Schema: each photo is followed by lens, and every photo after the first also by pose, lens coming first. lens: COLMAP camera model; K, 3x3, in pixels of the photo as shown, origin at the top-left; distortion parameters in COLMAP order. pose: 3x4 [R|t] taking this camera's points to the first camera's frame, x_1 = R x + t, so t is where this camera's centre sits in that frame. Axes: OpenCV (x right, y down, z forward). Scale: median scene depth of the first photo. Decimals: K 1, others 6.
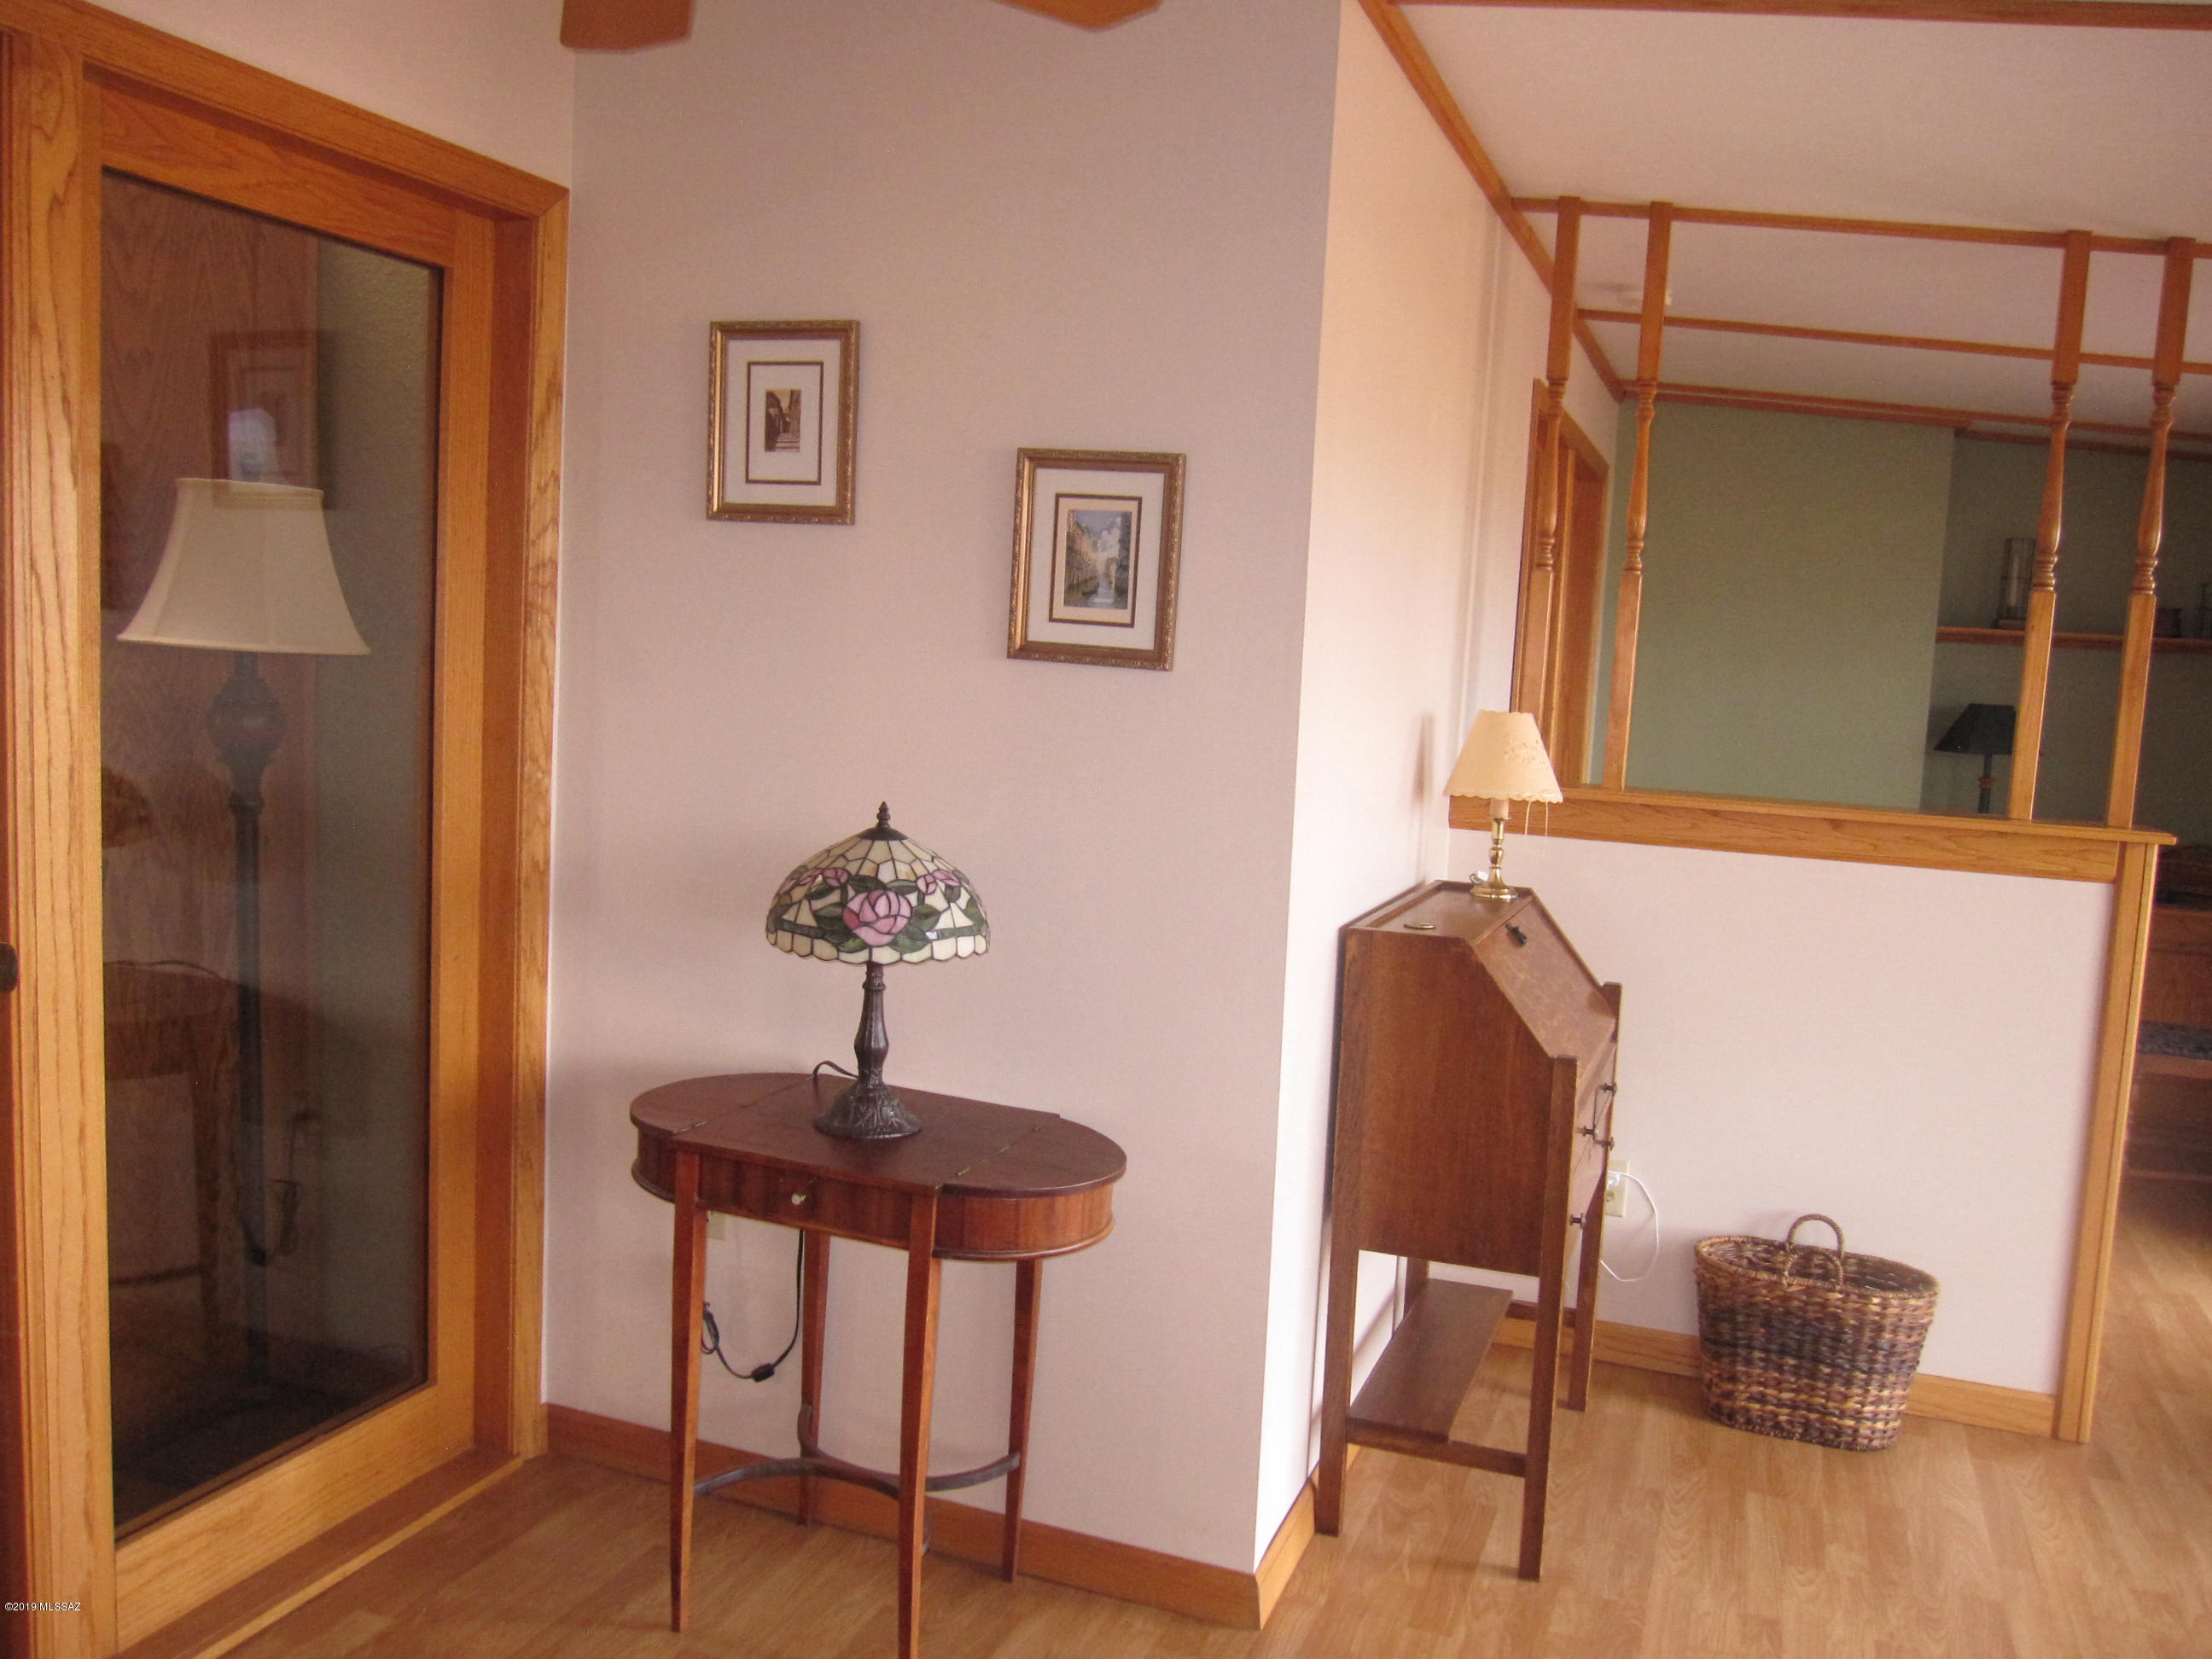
lens RADIAL K [[1845.6, 0, 1106.0], [0, 1845.6, 829.5], [0, 0, 1]] dist [-0.062213, 0.023460]
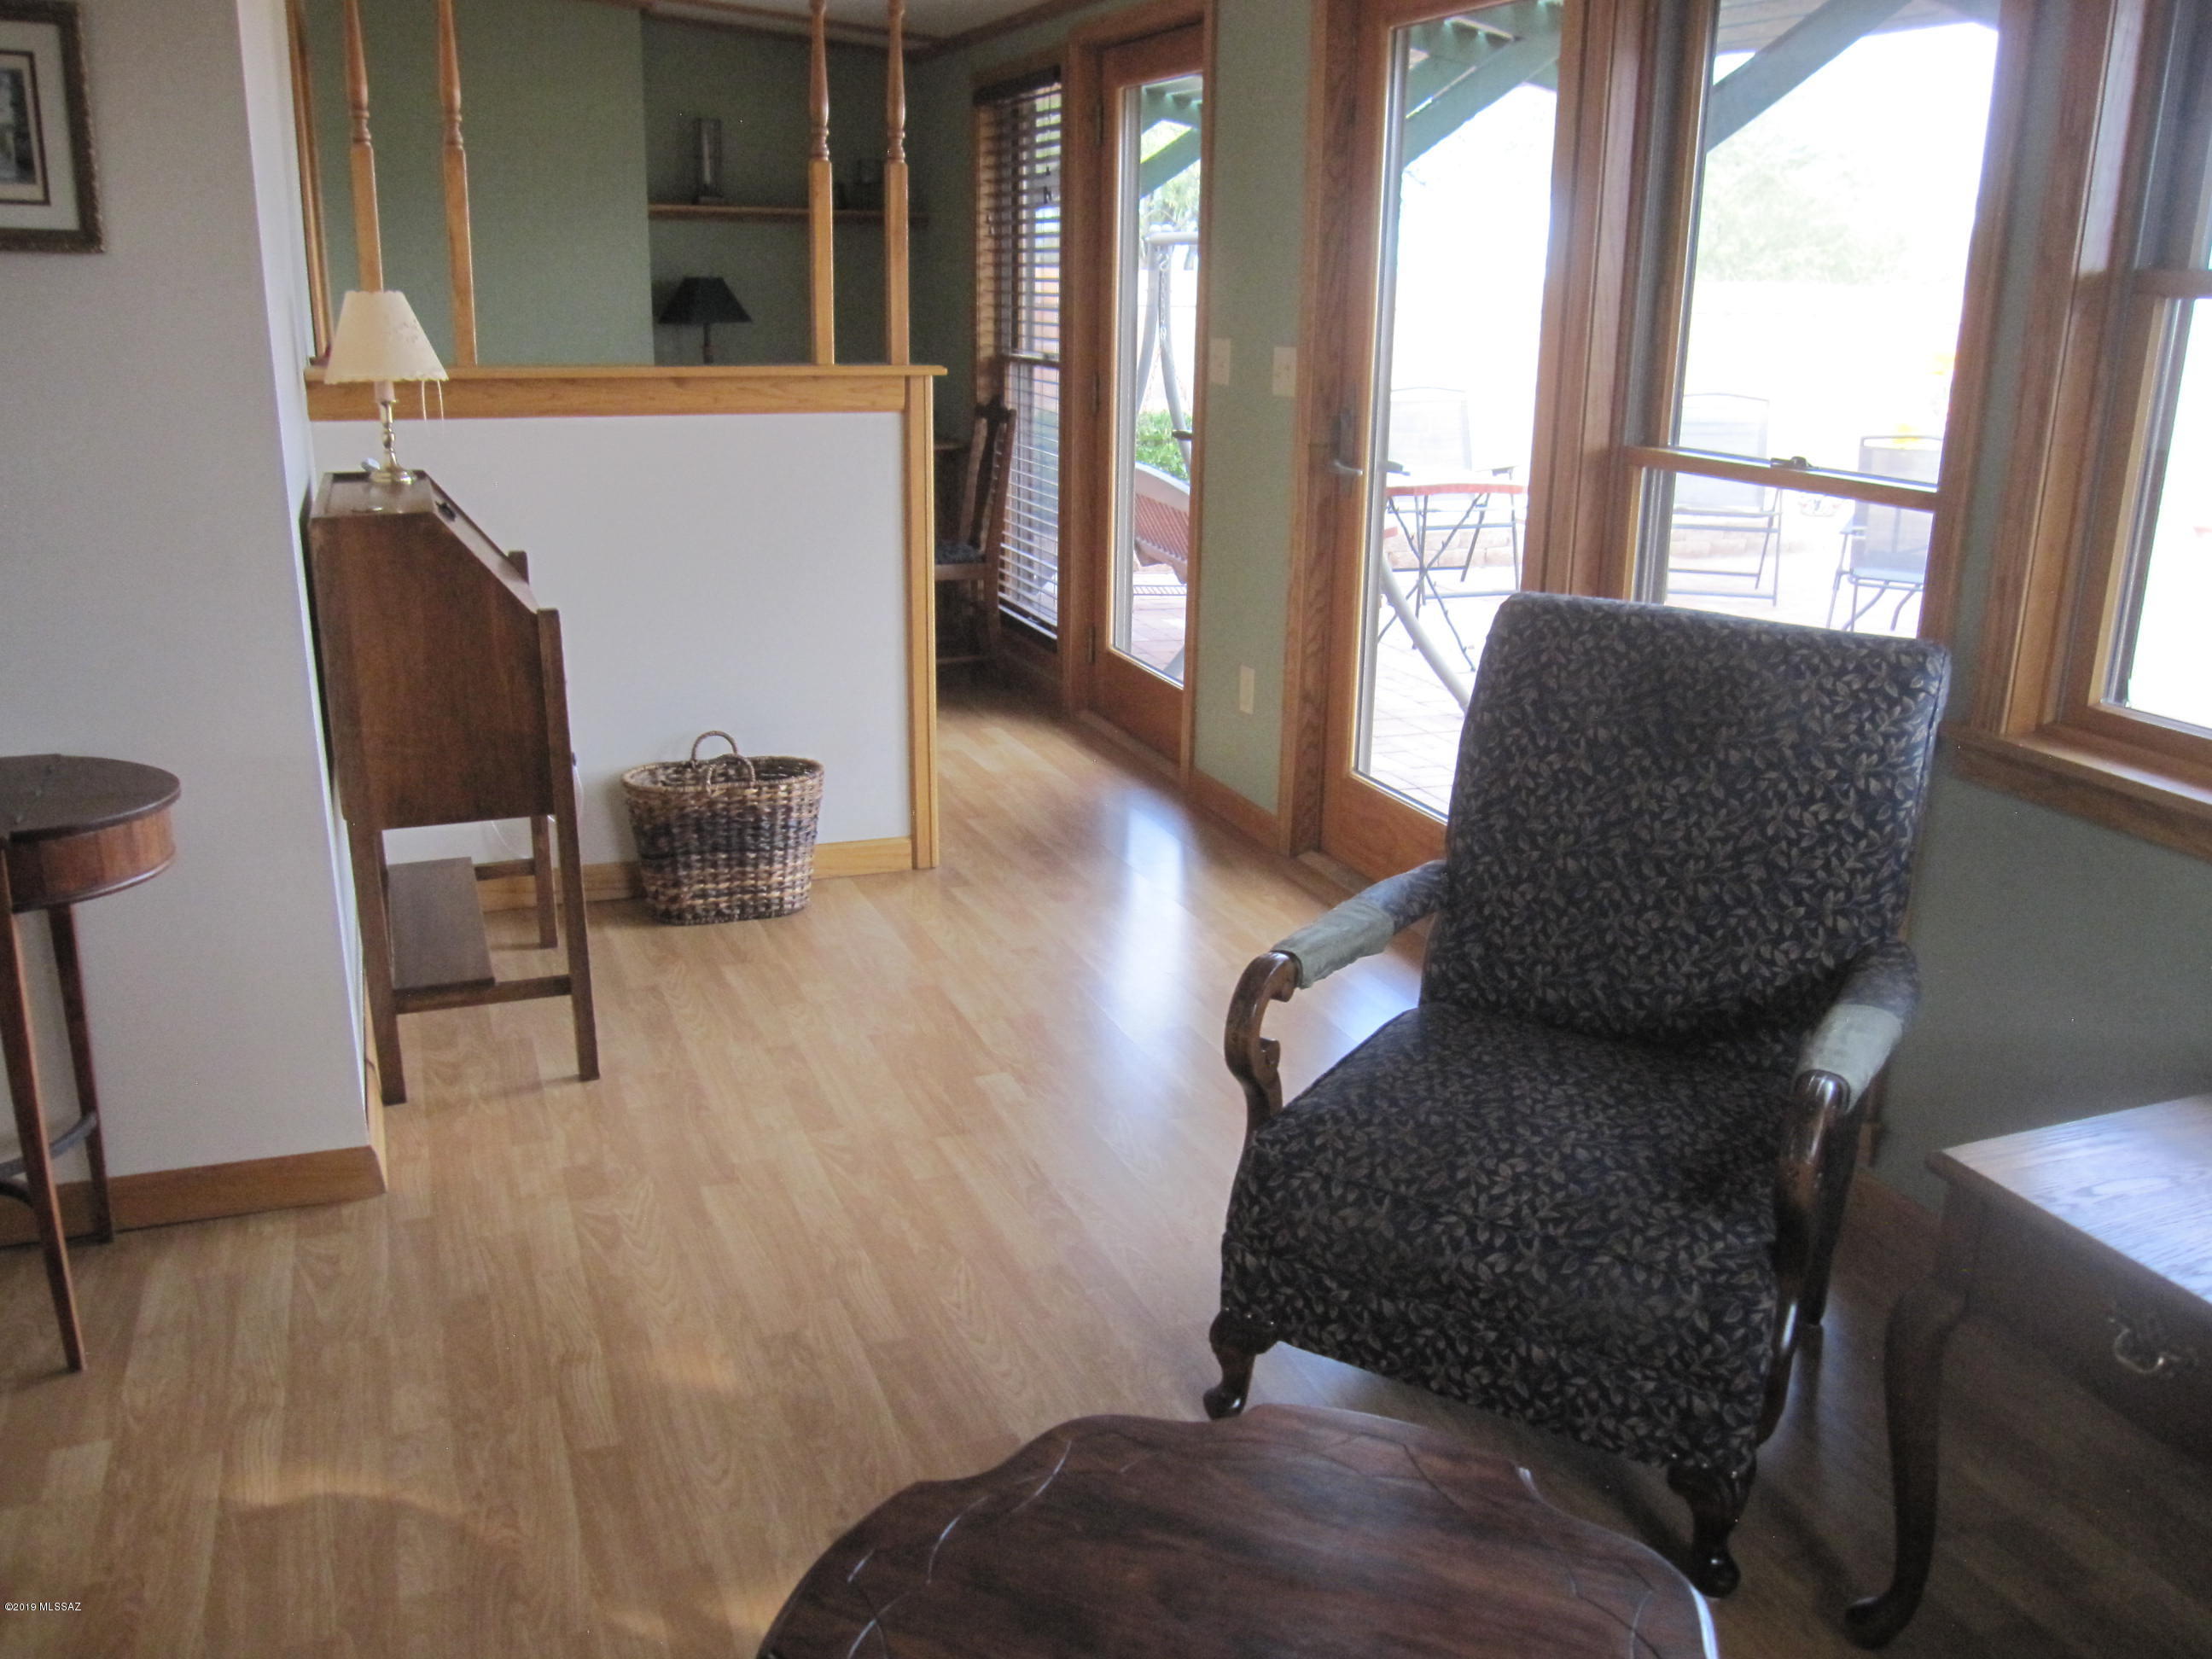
lens RADIAL K [[1845.6, 0, 1106.0], [0, 1845.6, 829.5], [0, 0, 1]] dist [-0.062213, 0.023460]
pose [[0.739542, -0.227777, 0.633399, -0.182705], [0.092253, 0.966423, 0.239824, 0.017423], [-0.666758, -0.118927, 0.735724, -0.022399]]
